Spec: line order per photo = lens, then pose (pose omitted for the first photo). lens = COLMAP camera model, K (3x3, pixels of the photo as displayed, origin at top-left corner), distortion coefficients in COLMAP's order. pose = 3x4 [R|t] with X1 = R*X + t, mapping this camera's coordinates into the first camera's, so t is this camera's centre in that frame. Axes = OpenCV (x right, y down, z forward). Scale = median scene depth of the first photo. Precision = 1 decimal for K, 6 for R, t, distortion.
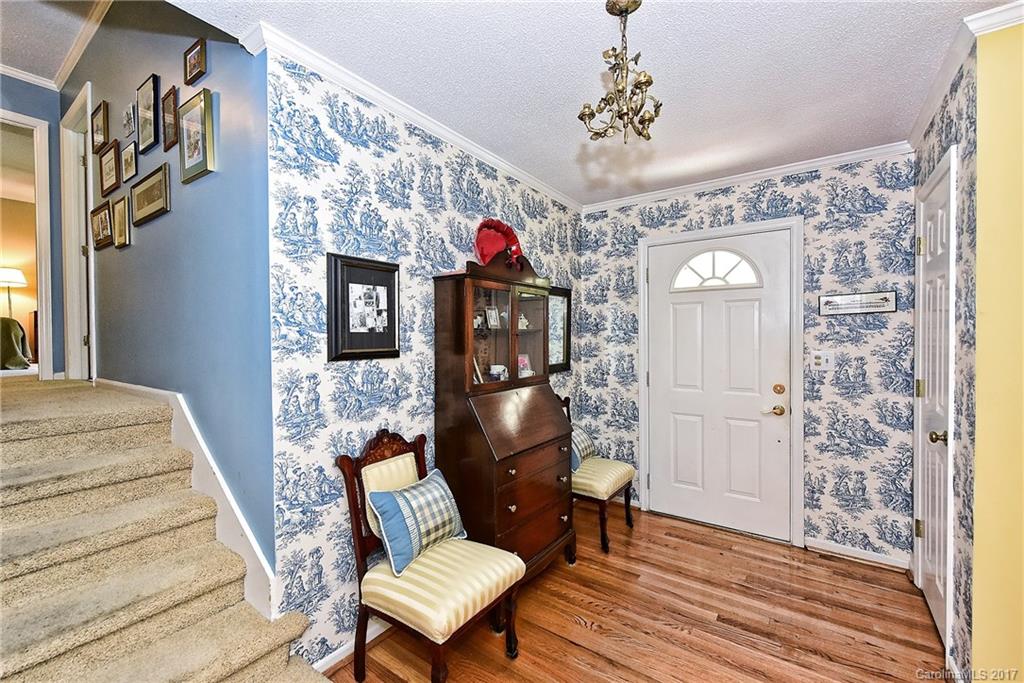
lens RADIAL K [[422.0, 0, 512.1], [0, 422.0, 345.9], [0, 0, 1]] dist [-0.000988, -0.000962]
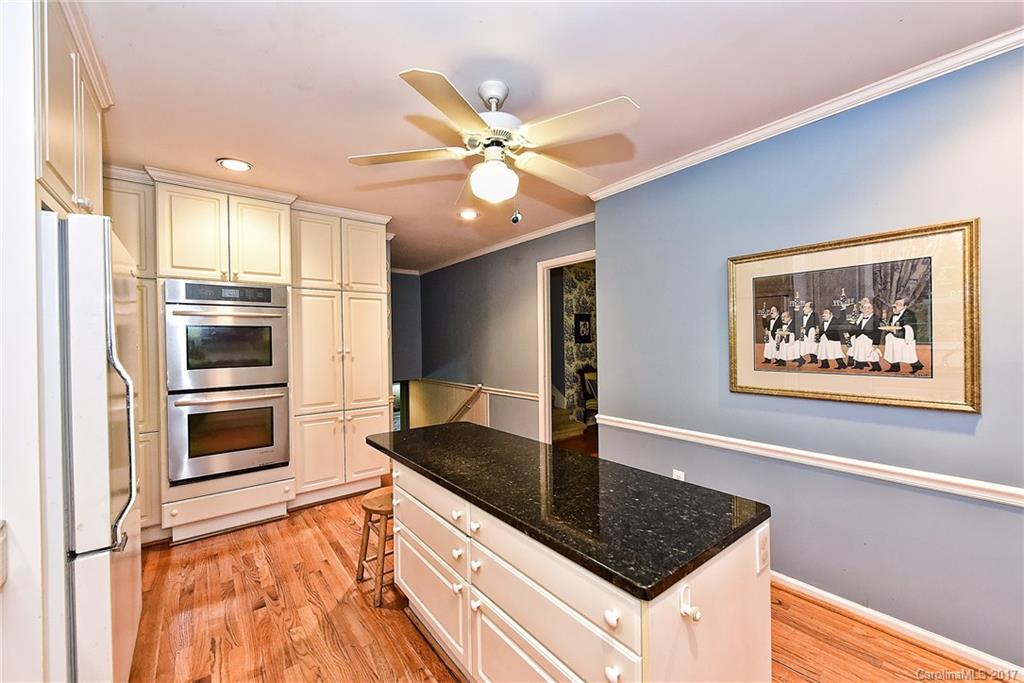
lens RADIAL K [[403.5, 0, 512.9], [0, 403.5, 340.6], [0, 0, 1]] dist [0.000208, -0.000031]
pose [[0.960513, -0.008569, -0.278104, 0.014967], [0.004557, 0.999876, -0.015069, 0.061320], [0.278199, 0.013207, 0.960433, -2.434443]]
